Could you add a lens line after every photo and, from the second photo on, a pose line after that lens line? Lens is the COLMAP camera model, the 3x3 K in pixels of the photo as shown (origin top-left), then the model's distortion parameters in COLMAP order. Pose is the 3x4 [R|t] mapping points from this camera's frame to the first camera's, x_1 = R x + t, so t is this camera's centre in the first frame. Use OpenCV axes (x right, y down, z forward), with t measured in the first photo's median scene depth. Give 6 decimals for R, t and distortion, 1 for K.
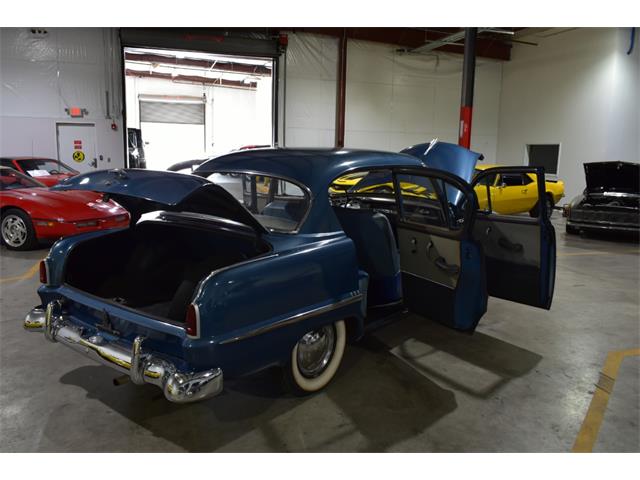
lens RADIAL K [[528.4, 0, 320.5], [0, 528.4, 240.5], [0, 0, 1]] dist [-0.026731, 0.009268]
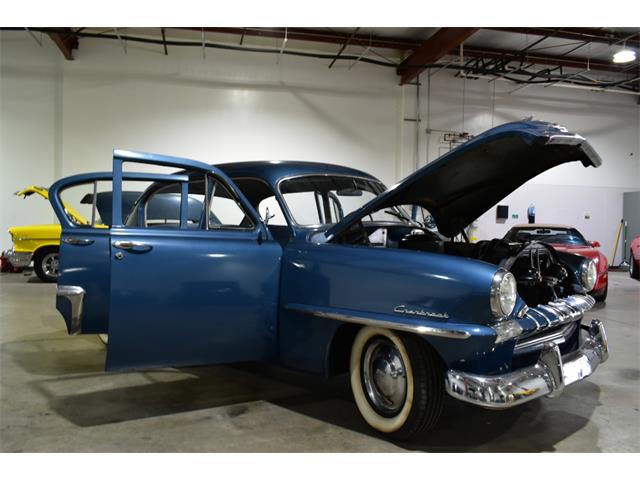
lens RADIAL K [[528.4, 0, 316.8], [0, 528.4, 236.8], [0, 0, 1]] dist [-0.026731, 0.009268]
pose [[-0.070543, -0.004206, -0.997500, 0.817300], [-0.185226, 0.982655, 0.008956, -0.060377], [0.980161, 0.185394, -0.070099, 0.989854]]
